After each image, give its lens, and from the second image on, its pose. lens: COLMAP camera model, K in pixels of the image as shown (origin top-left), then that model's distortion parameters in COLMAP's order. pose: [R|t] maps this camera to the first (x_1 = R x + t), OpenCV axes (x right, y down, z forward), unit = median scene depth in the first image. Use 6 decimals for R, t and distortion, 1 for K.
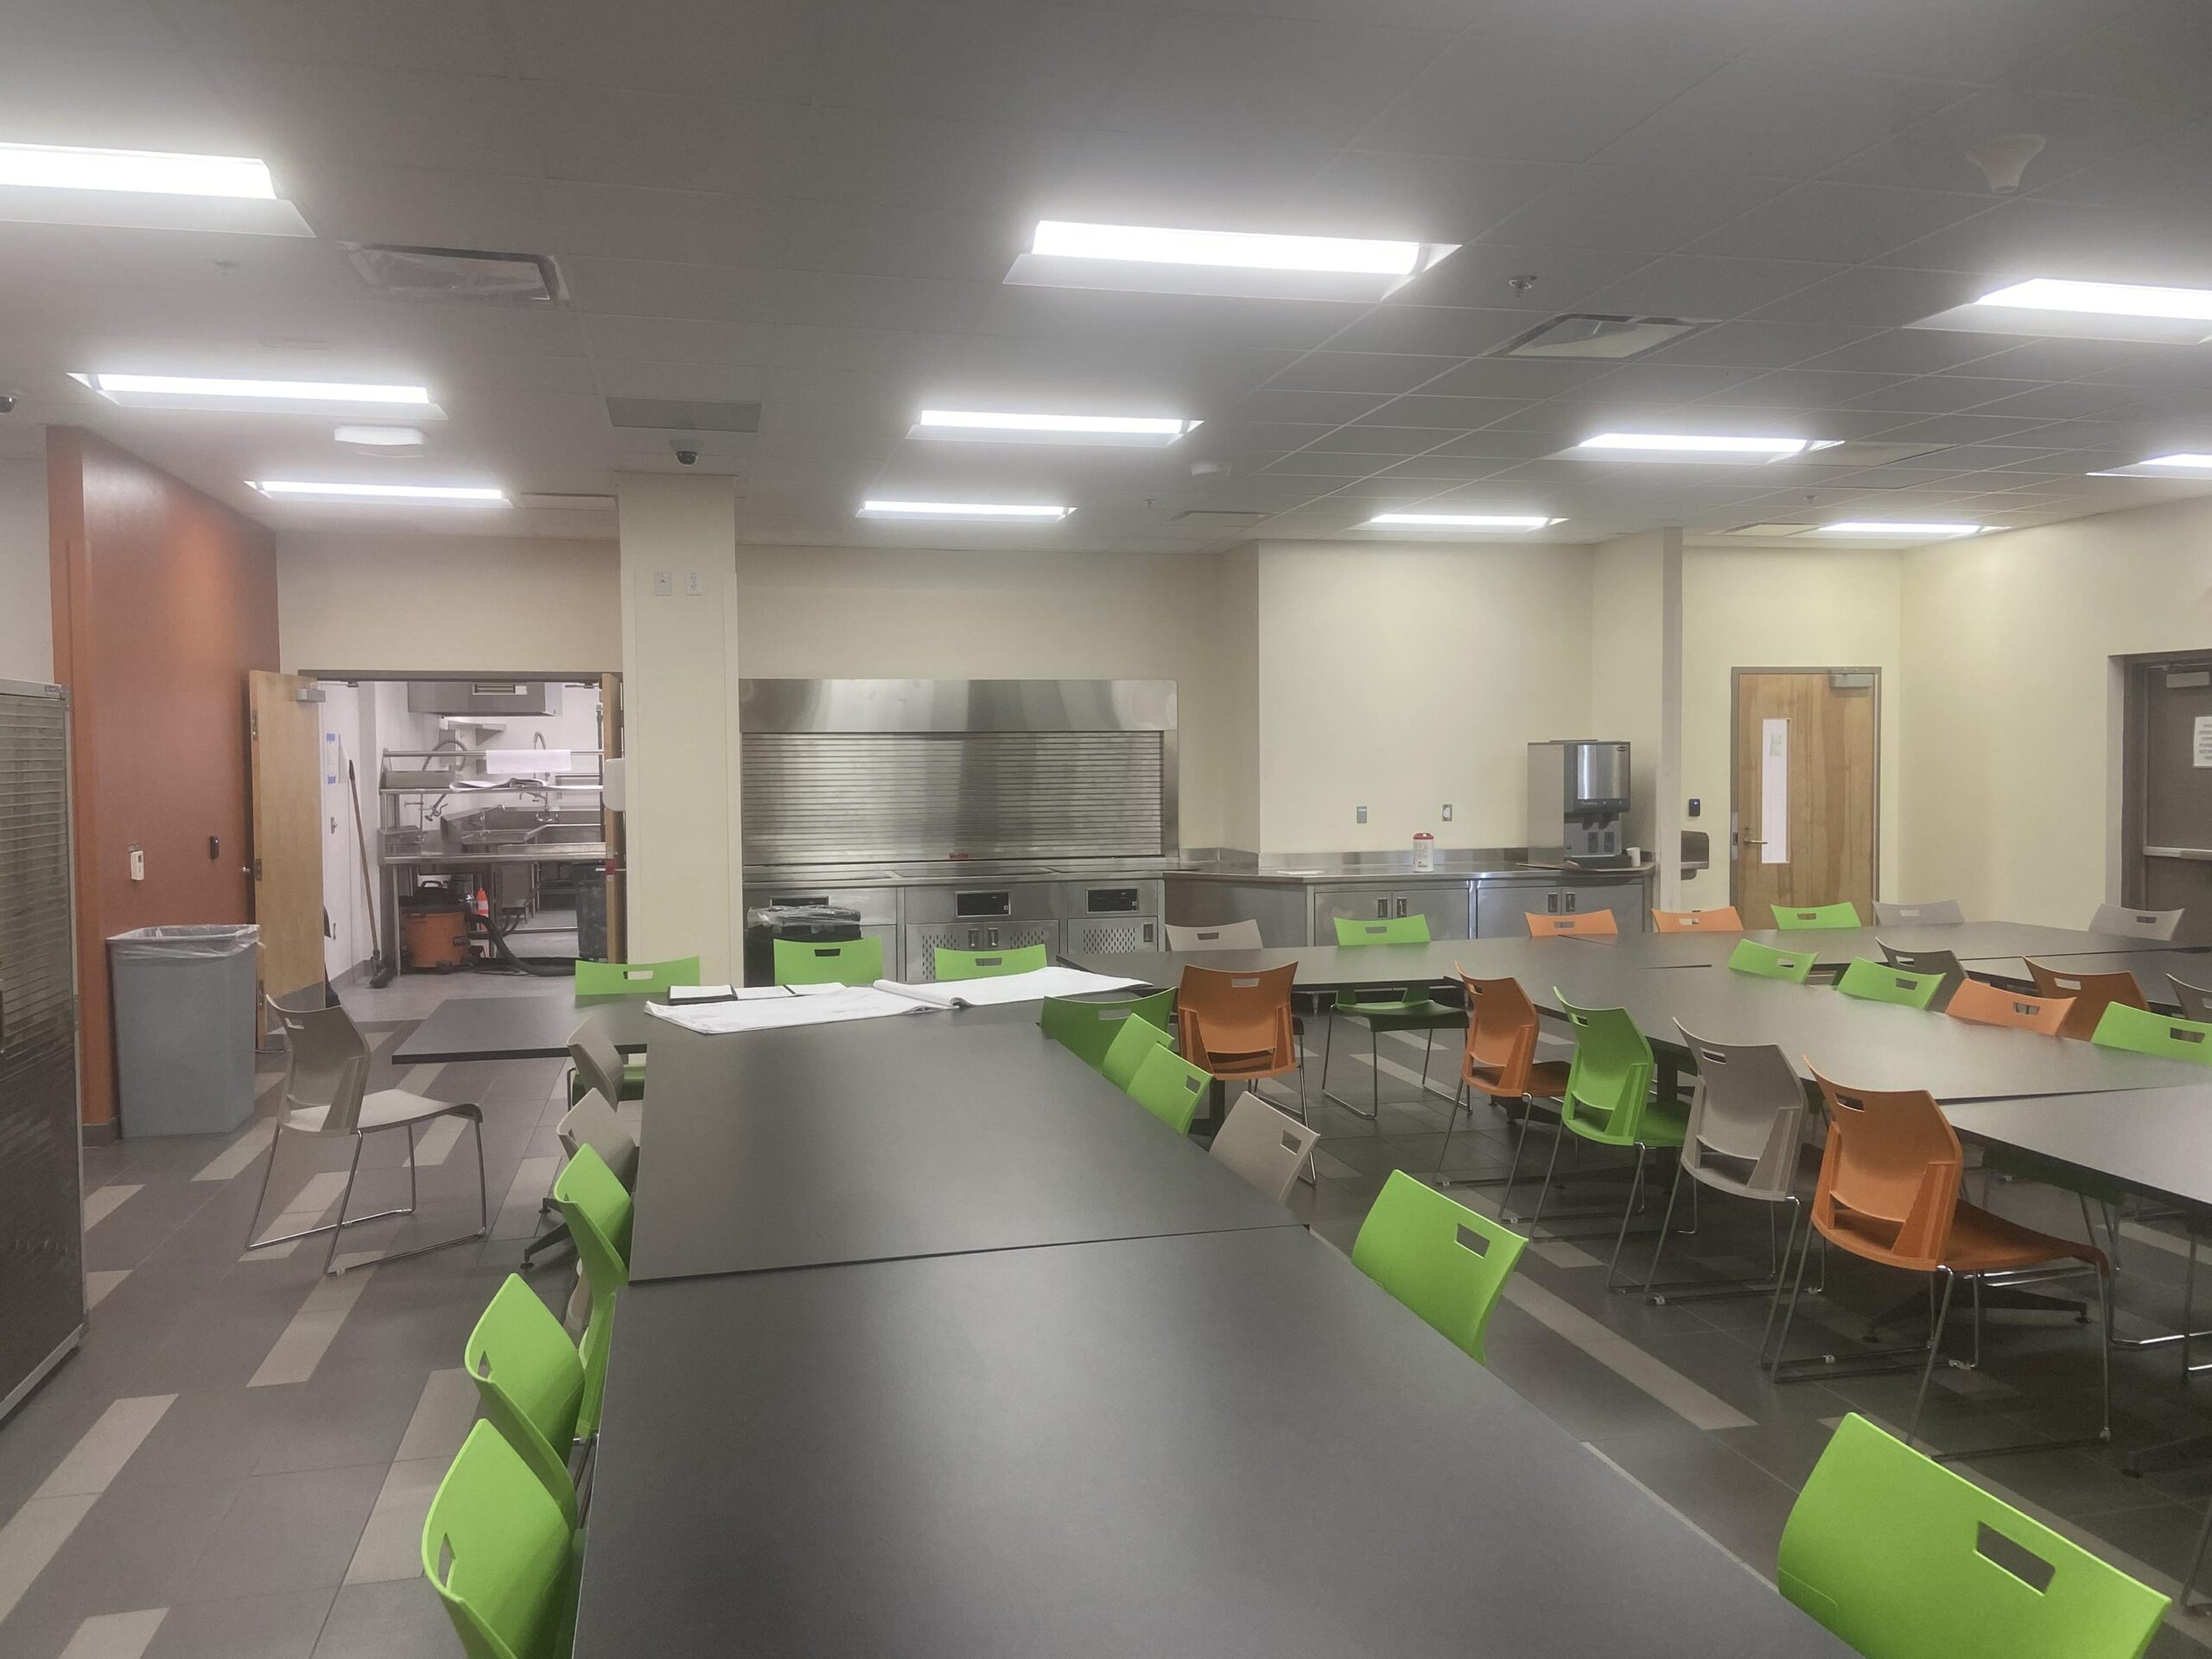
lens RADIAL K [[1671.3, 0, 1103.5], [0, 1671.3, 833.3], [0, 0, 1]] dist [0.008696, 0.000238]
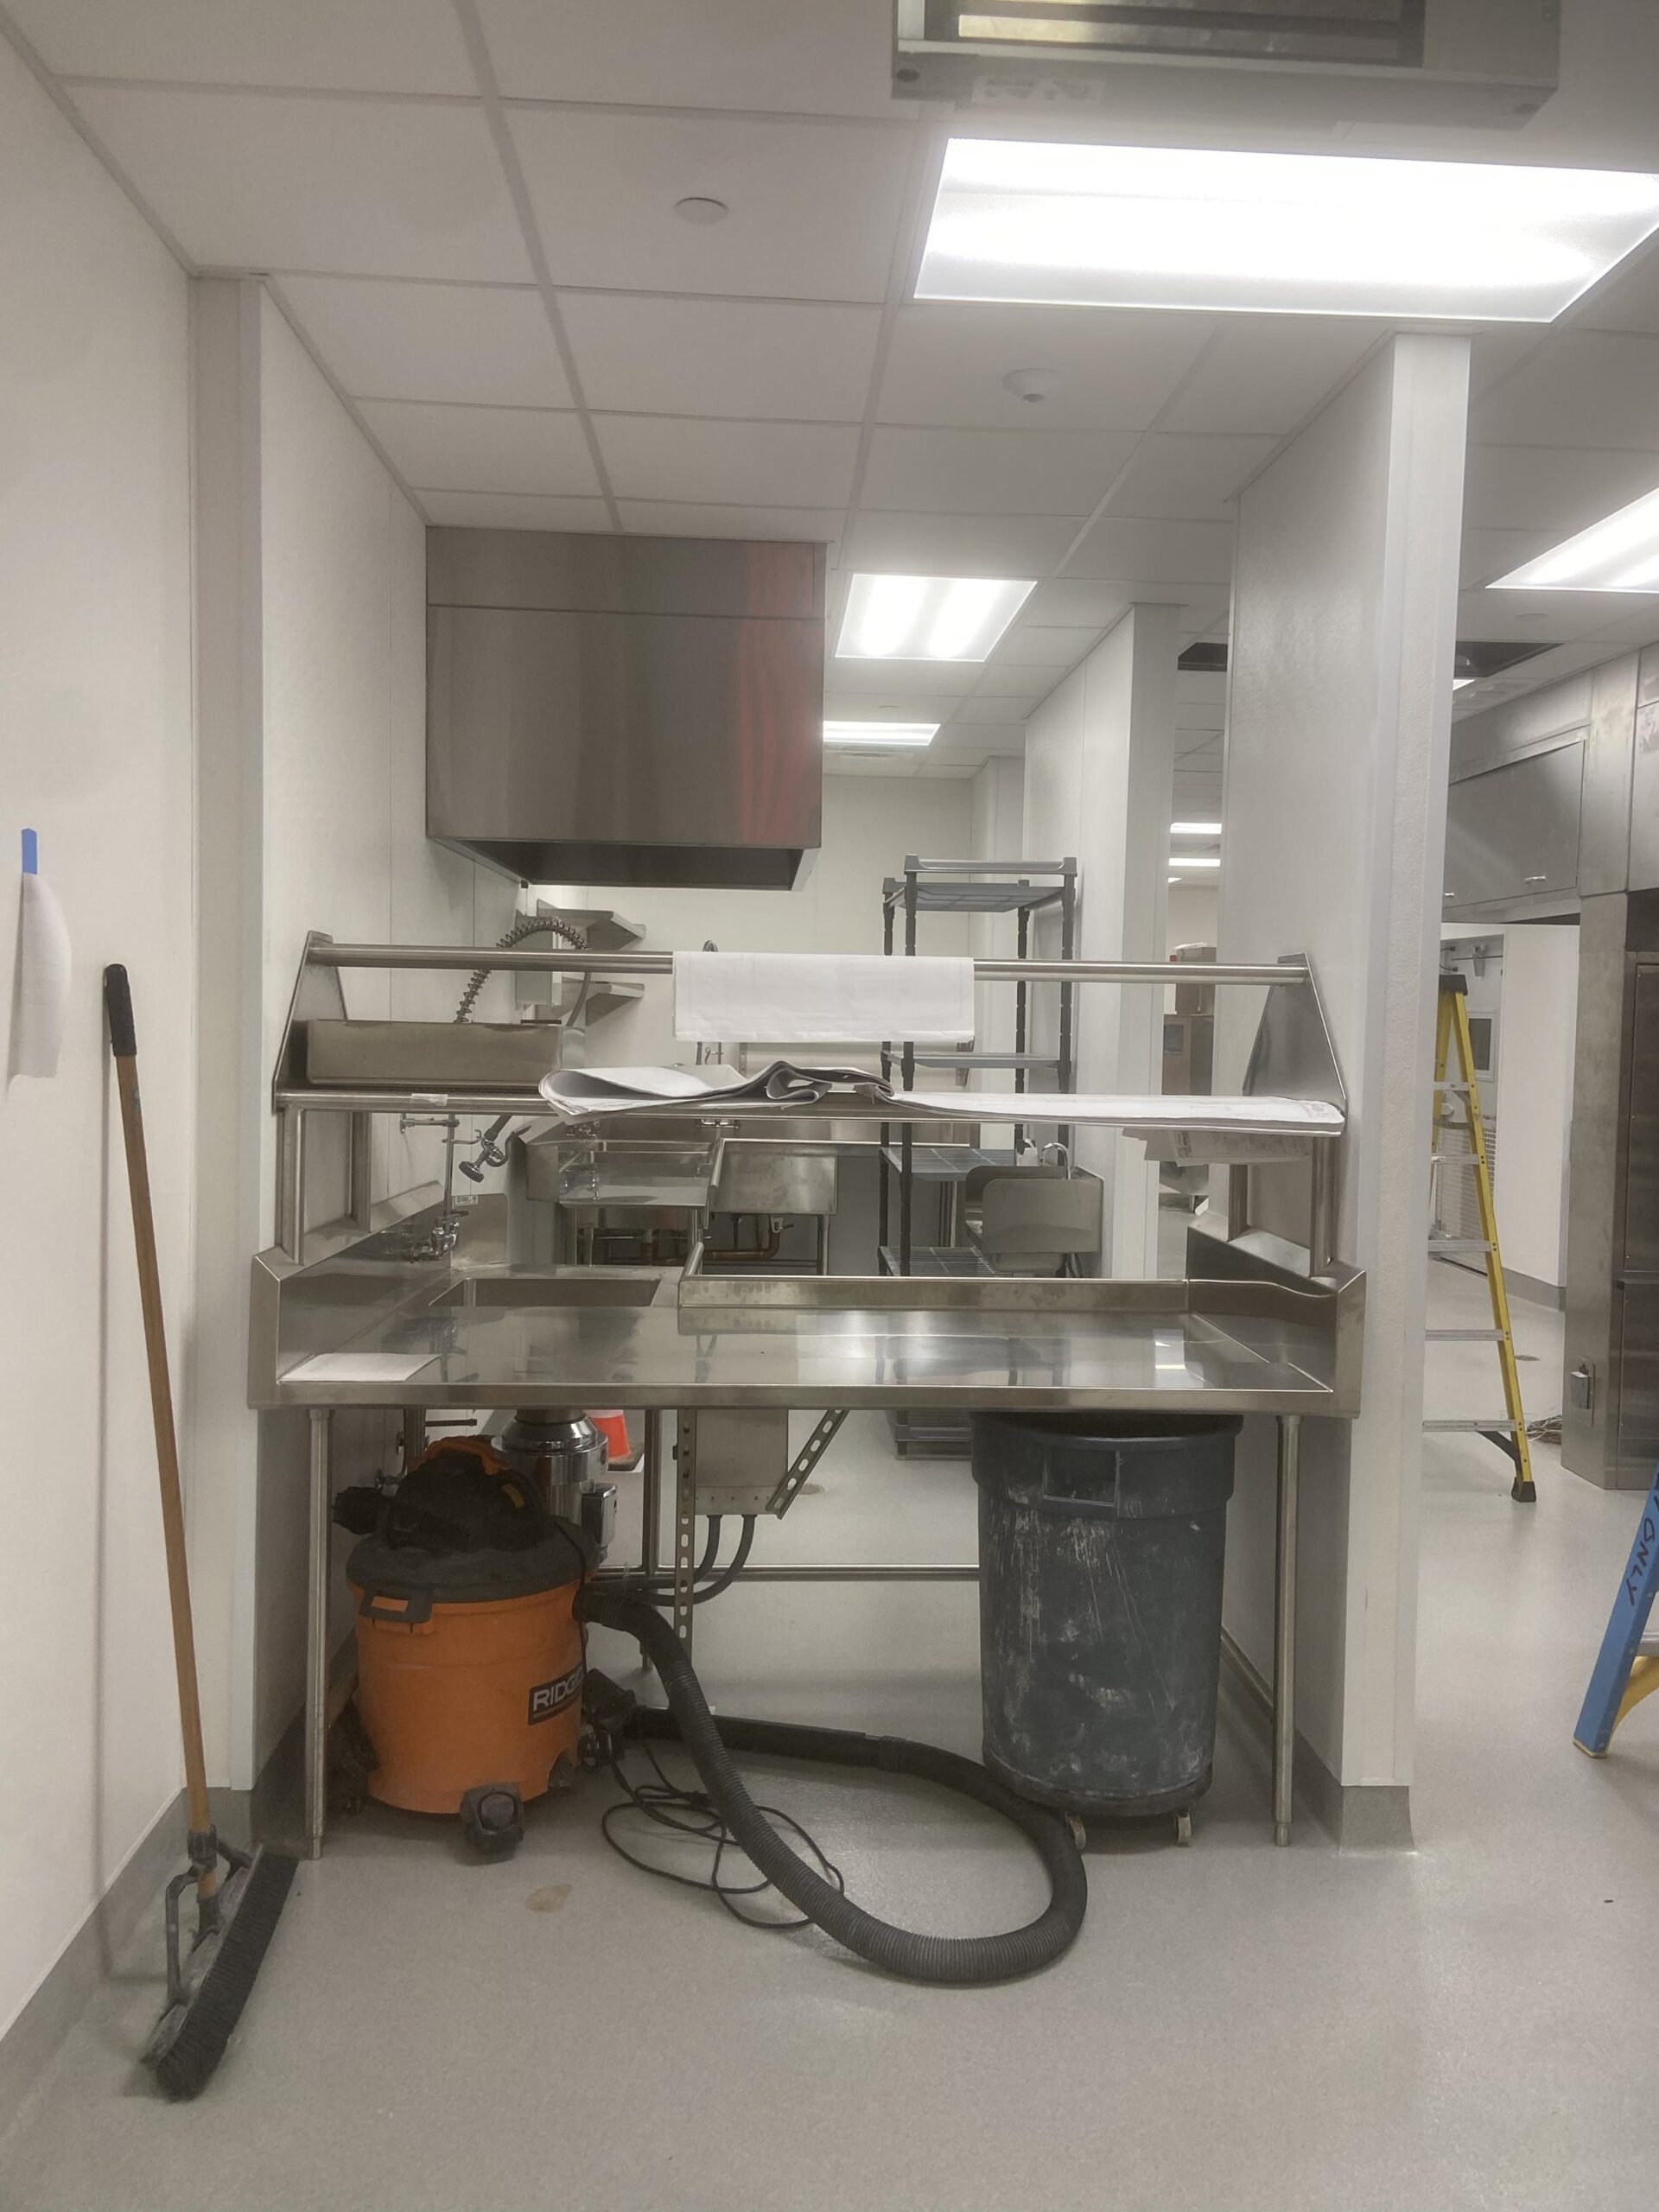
lens RADIAL K [[1671.3, 0, 831.8], [0, 1671.3, 1099.7], [0, 0, 1]] dist [0.008696, 0.000238]
pose [[0.980852, 0.040543, -0.190490, -0.288533], [-0.039030, 0.999170, 0.011689, -0.029781], [0.190805, -0.004031, 0.981620, 0.732997]]
